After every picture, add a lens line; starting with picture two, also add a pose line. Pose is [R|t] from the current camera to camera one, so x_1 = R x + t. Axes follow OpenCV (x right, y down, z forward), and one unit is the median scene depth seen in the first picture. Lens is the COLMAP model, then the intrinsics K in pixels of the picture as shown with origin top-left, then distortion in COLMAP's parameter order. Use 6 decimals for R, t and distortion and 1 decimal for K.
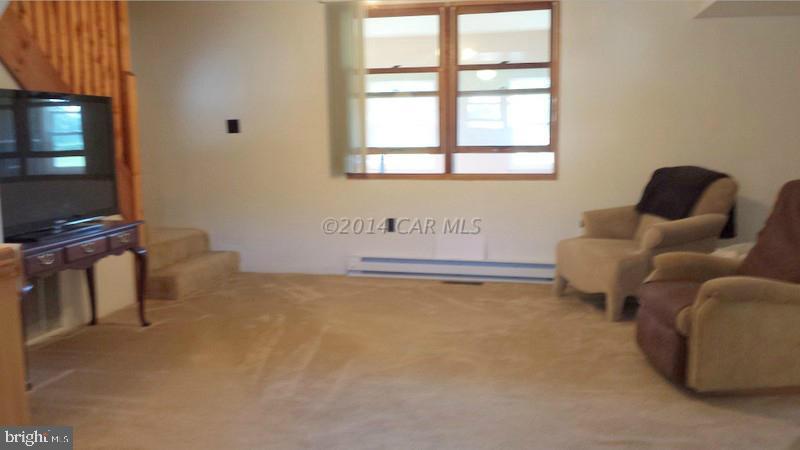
lens RADIAL K [[739.9, 0, 374.7], [0, 739.9, 221.6], [0, 0, 1]] dist [0.164412, -0.343271]
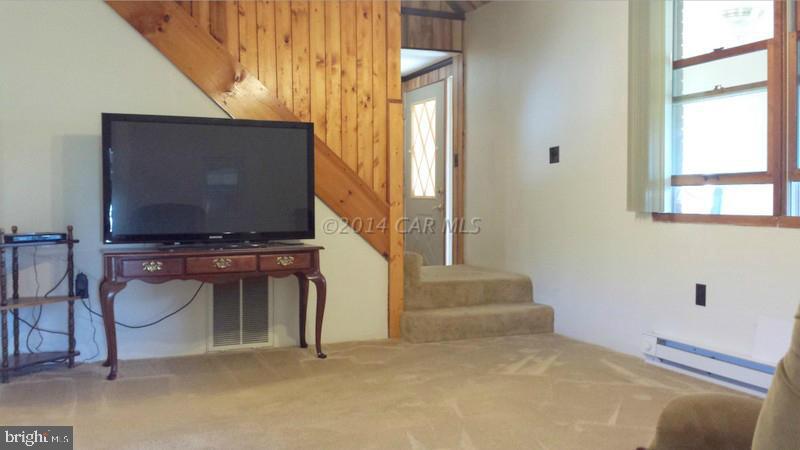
lens RADIAL K [[739.9, 0, 374.7], [0, 739.9, 221.6], [0, 0, 1]] dist [0.164412, -0.343271]
pose [[0.565154, 0.035916, -0.824203, 0.404815], [-0.104214, 0.994157, -0.028137, -0.010696], [0.818377, 0.101795, 0.565595, 0.400358]]
